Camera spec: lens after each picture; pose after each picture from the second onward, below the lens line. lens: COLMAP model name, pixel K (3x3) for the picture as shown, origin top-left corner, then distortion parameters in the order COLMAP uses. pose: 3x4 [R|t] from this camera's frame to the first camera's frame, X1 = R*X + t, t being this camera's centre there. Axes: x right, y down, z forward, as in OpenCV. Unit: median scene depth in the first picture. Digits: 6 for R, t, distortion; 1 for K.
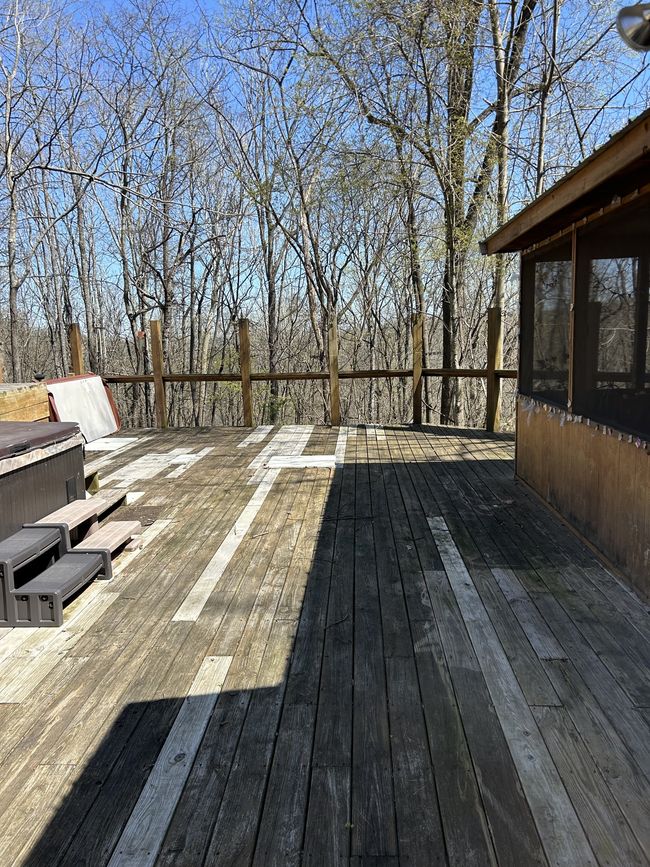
lens RADIAL K [[651.1, 0, 324.9], [0, 651.1, 434.6], [0, 0, 1]] dist [0.031230, -0.030721]
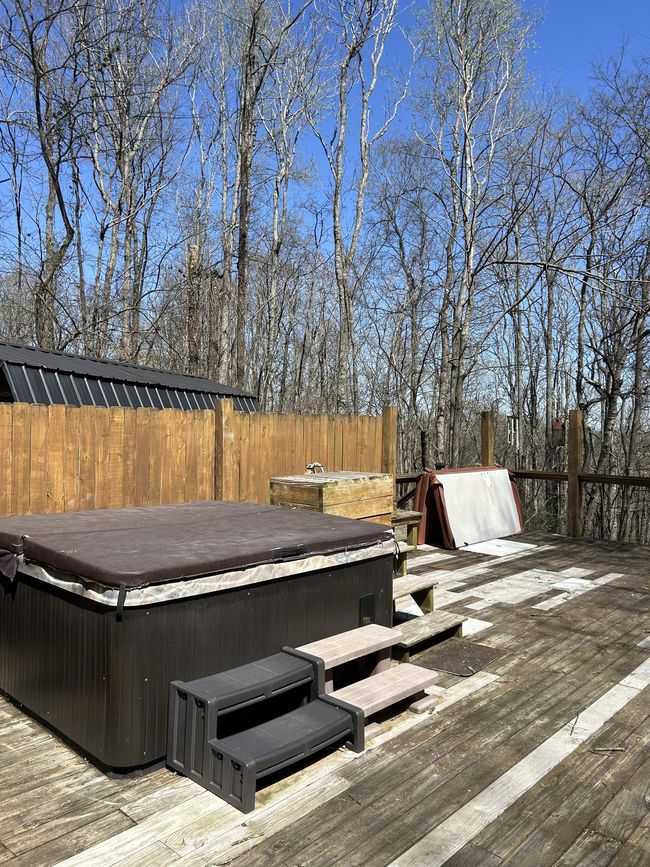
lens RADIAL K [[651.1, 0, 323.7], [0, 651.1, 426.1], [0, 0, 1]] dist [0.031230, -0.030721]
pose [[0.765325, 0.035975, -0.642638, 0.086780], [-0.130695, 0.986323, -0.100431, -0.053511], [0.630235, 0.160852, 0.759559, 0.316148]]
